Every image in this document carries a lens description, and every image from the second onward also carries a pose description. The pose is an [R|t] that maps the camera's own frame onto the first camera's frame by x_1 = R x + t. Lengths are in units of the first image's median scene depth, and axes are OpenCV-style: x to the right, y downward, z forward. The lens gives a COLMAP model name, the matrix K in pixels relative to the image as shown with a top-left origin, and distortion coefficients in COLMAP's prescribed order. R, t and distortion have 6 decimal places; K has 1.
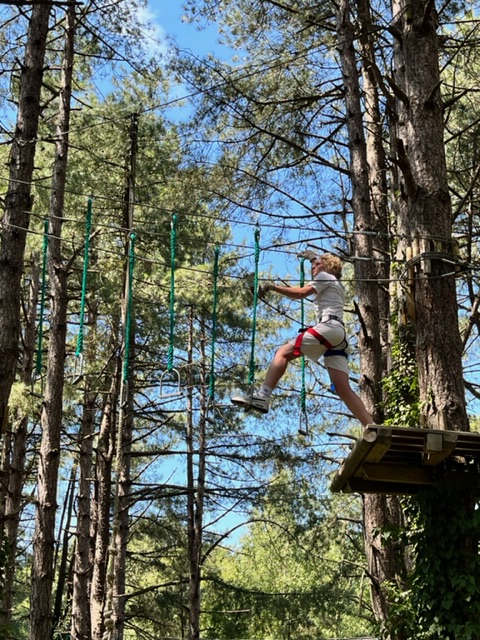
lens RADIAL K [[885.3, 0, 240.0], [0, 885.3, 320.0], [0, 0, 1]] dist [-0.005007, -0.032093]
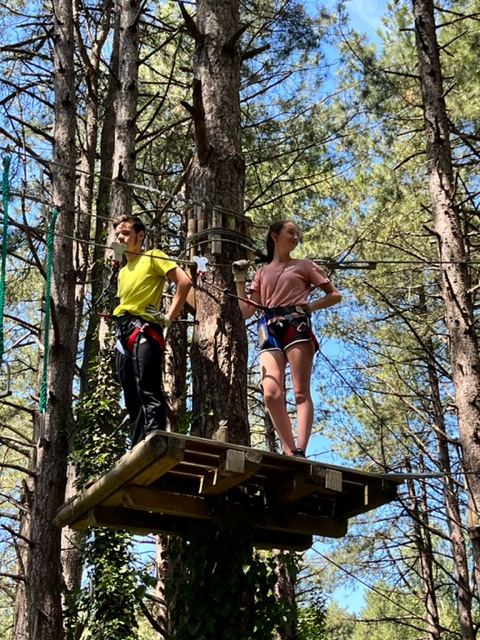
lens RADIAL K [[1069.1, 0, 240.0], [0, 1069.1, 320.0], [0, 0, 1]] dist [0.024667, -0.016818]
pose [[0.927429, 0.127635, 0.351547, -0.085600], [-0.118811, 0.991820, -0.046657, 0.042502], [-0.354627, 0.001504, 0.935007, 0.093875]]
